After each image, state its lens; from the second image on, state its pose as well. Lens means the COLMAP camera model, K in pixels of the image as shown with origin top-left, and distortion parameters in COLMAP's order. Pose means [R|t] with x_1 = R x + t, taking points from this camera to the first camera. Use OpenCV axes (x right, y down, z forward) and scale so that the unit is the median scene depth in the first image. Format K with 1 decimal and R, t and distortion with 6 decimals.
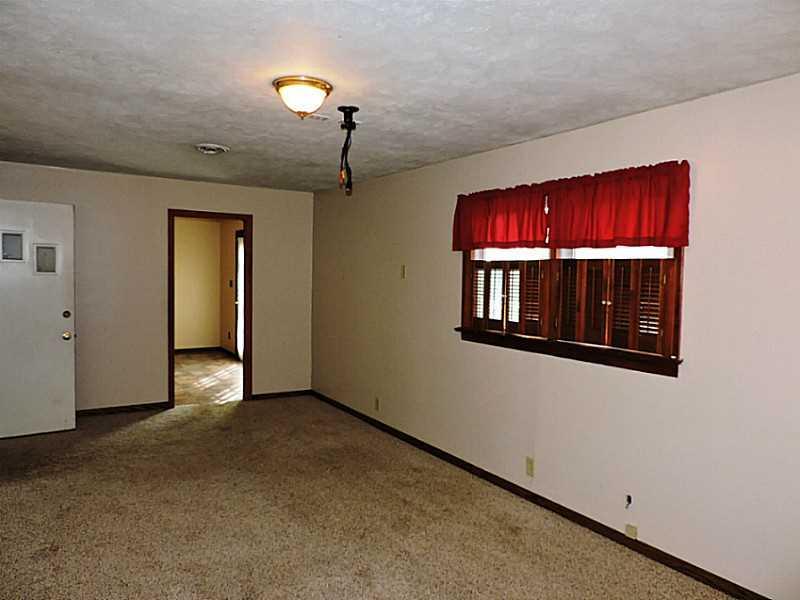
lens RADIAL K [[566.8, 0, 398.9], [0, 566.8, 300.8], [0, 0, 1]] dist [-0.003905, 0.000204]
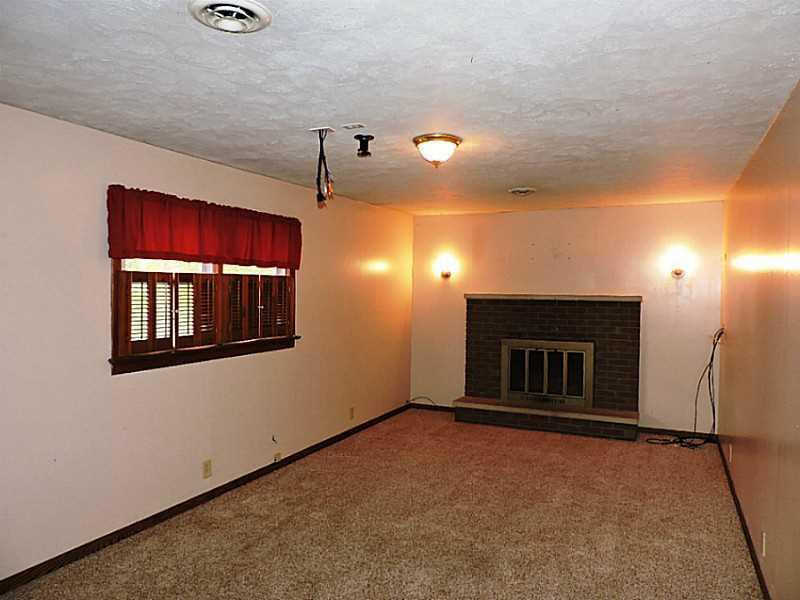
lens RADIAL K [[566.8, 0, 399.4], [0, 566.8, 299.0], [0, 0, 1]] dist [-0.003905, 0.000204]
pose [[-0.518078, -0.040617, 0.854368, -0.851729], [0.029749, 0.997412, 0.065456, -0.082924], [-0.854816, 0.059328, -0.515529, 1.231056]]
